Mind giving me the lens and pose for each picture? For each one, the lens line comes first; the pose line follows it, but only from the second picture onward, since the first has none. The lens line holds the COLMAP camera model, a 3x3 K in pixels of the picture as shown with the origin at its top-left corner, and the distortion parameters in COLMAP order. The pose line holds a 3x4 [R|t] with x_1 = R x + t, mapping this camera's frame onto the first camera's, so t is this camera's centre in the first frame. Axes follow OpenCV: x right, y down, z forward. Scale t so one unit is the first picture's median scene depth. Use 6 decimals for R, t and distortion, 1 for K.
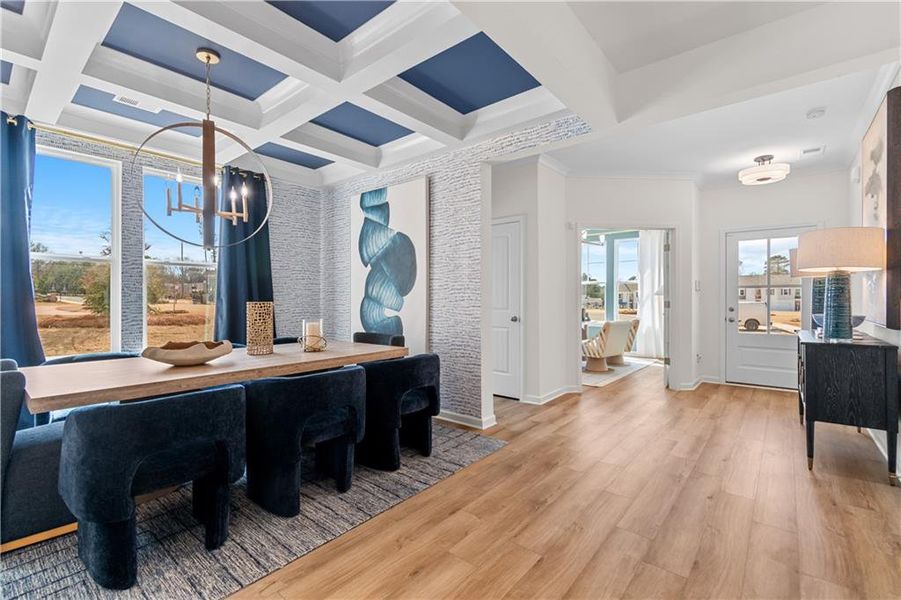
lens RADIAL K [[404.0, 0, 456.5], [0, 404.0, 300.9], [0, 0, 1]] dist [0.003953, -0.003268]
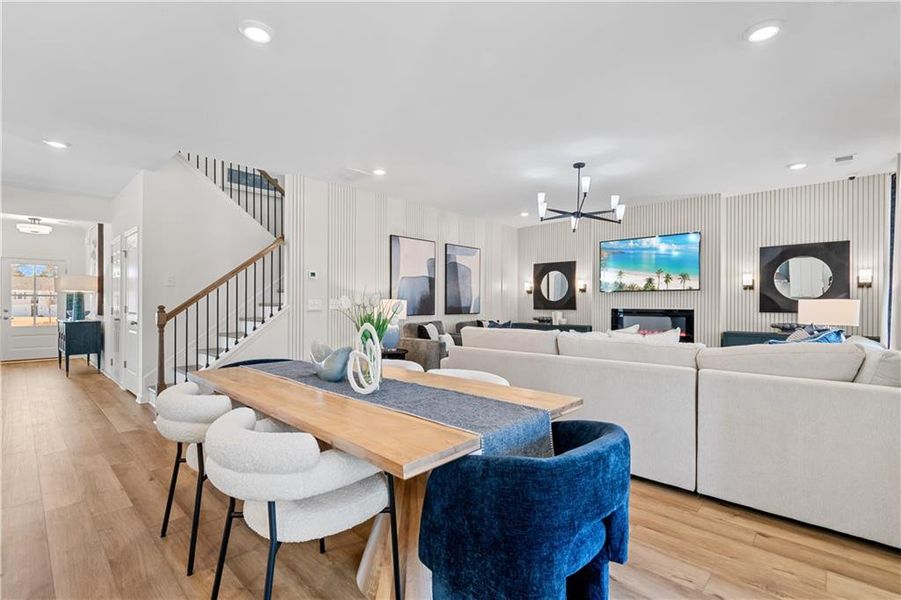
lens RADIAL K [[404.0, 0, 455.3], [0, 404.0, 302.1], [0, 0, 1]] dist [0.003953, -0.003268]
pose [[0.066121, 0.003985, 0.997804, -1.182752], [0.003764, 0.999984, -0.004244, 0.003624], [-0.997804, 0.004036, 0.066105, -1.258790]]
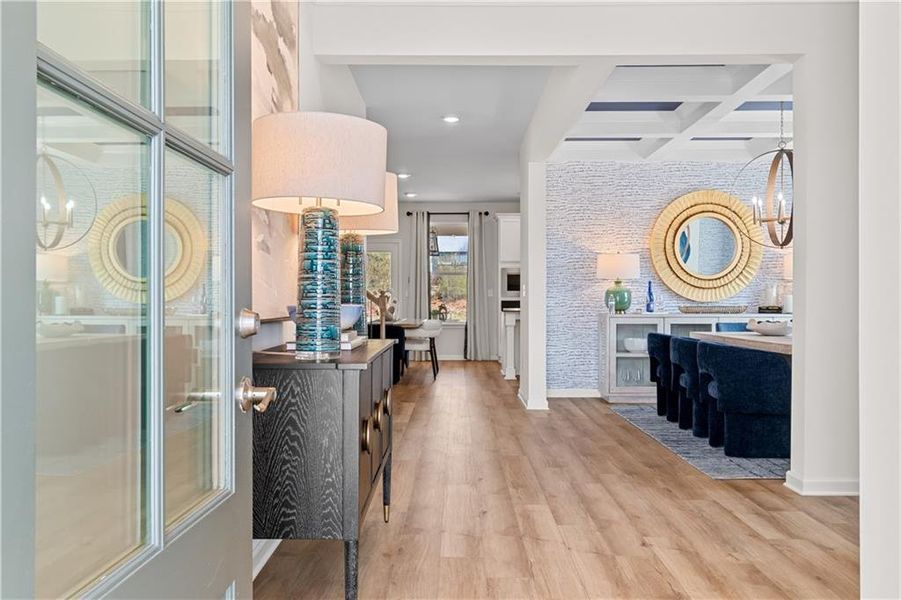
lens RADIAL K [[753.1, 0, 448.5], [0, 753.1, 300.5], [0, 0, 1]] dist [0.000986, -0.000358]
pose [[-0.782639, 0.003254, -0.622467, 1.538385], [-0.001297, 0.999976, 0.006859, 0.020355], [0.622474, 0.006175, -0.782616, 2.000394]]
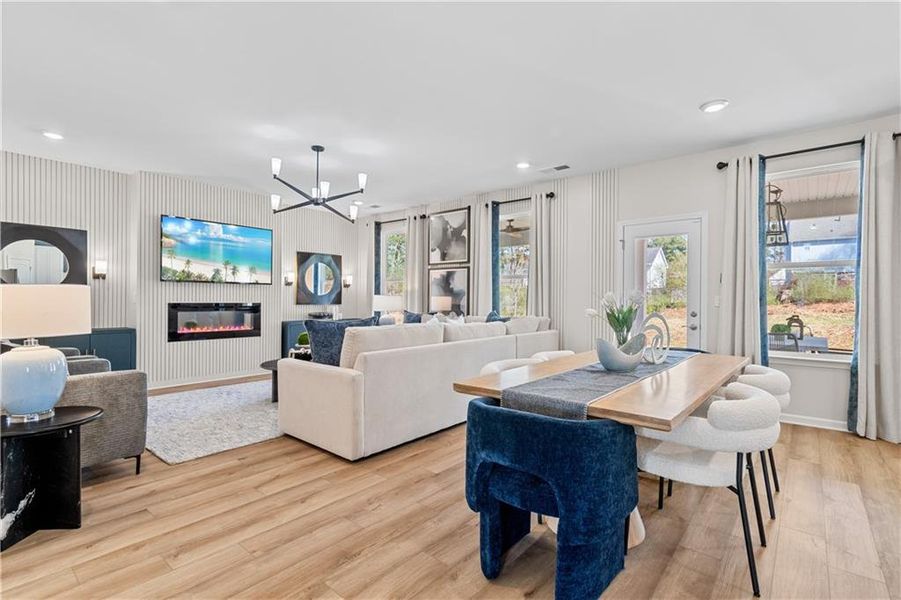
lens RADIAL K [[421.1, 0, 455.4], [0, 421.1, 299.8], [0, 0, 1]] dist [0.005738, 0.000433]
pose [[-0.999874, -0.004340, 0.015281, -0.144128], [-0.004228, 0.999964, 0.007346, 0.000490], [-0.015313, 0.007280, -0.999856, -0.138225]]
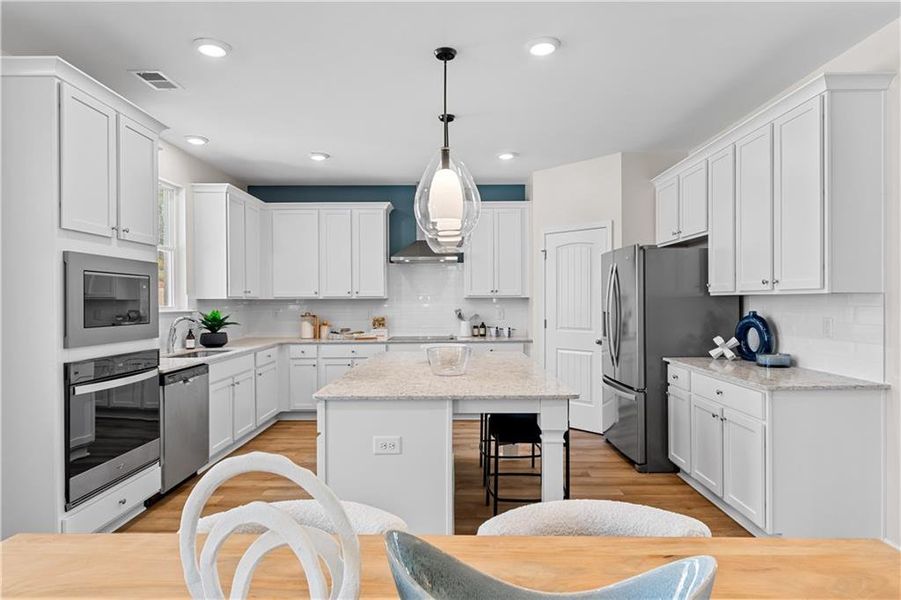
lens RADIAL K [[508.4, 0, 453.4], [0, 508.4, 304.1], [0, 0, 1]] dist [0.010404, 0.002137]
pose [[0.624939, 0.001385, -0.780672, -0.278311], [0.000568, 0.999997, 0.002229, -0.048712], [0.780673, -0.001837, 0.624937, -1.177398]]
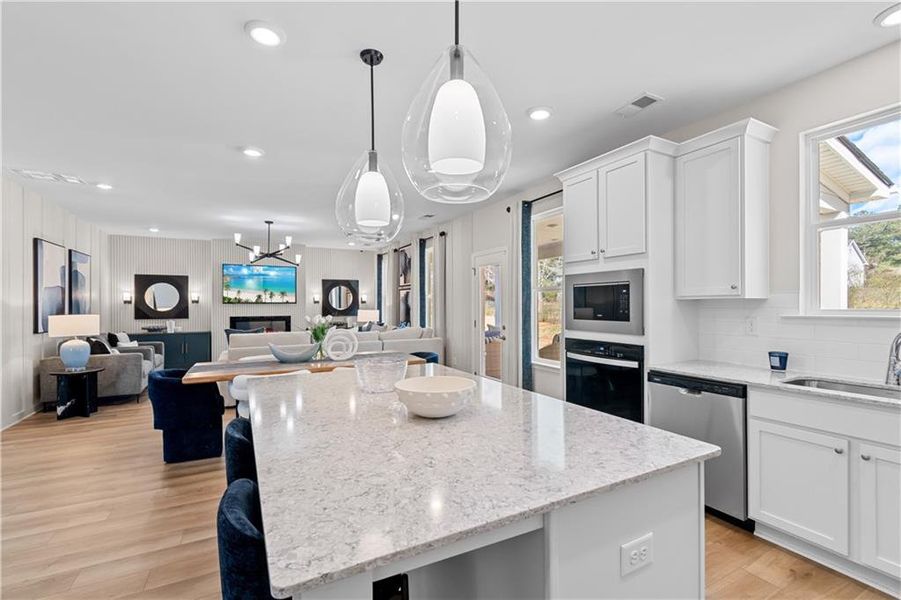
lens RADIAL K [[404.0, 0, 458.7], [0, 404.0, 301.5], [0, 0, 1]] dist [0.003953, -0.003268]
pose [[-0.923430, 0.007635, 0.383692, -1.512922], [0.006956, 0.999971, -0.003156, -0.055737], [-0.383704, -0.000245, -0.923456, 0.089065]]
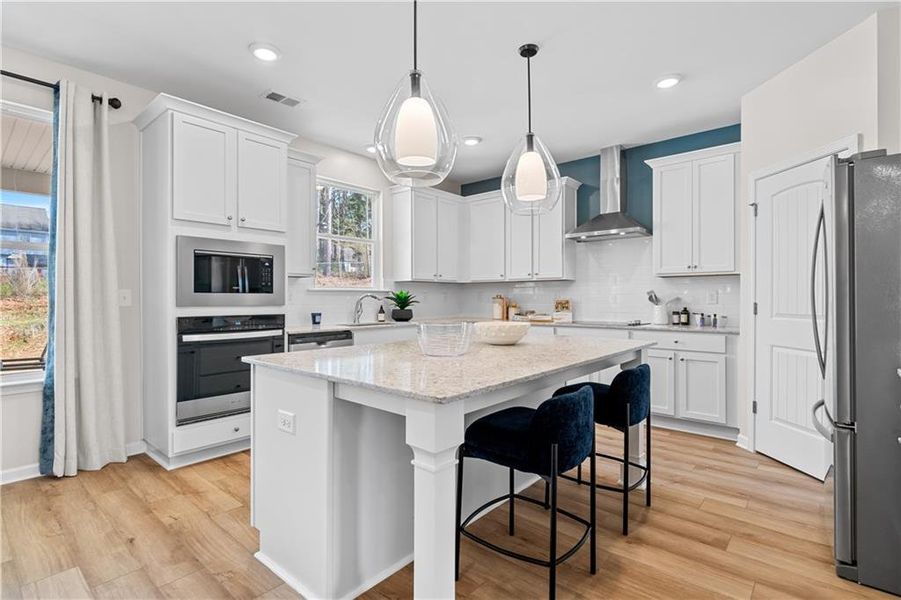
lens RADIAL K [[436.1, 0, 449.5], [0, 436.1, 298.3], [0, 0, 1]] dist [0.001925, -0.000245]
pose [[-0.036224, 0.000994, -0.999343, -0.378423], [-0.004464, 0.999989, 0.001156, 0.003914], [0.999334, 0.004503, -0.036219, -0.494257]]
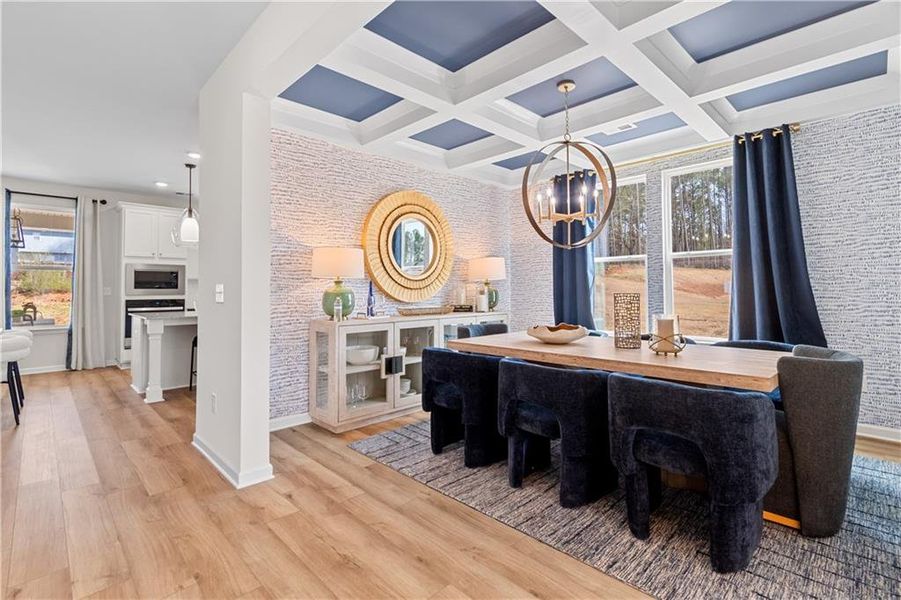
lens RADIAL K [[421.1, 0, 453.9], [0, 421.1, 279.4], [0, 0, 1]] dist [0.005738, 0.000433]
pose [[-0.112526, -0.021977, -0.993406, 0.597698], [-0.000985, 0.999757, -0.022006, -0.007666], [0.993648, -0.001497, -0.112520, 0.748588]]
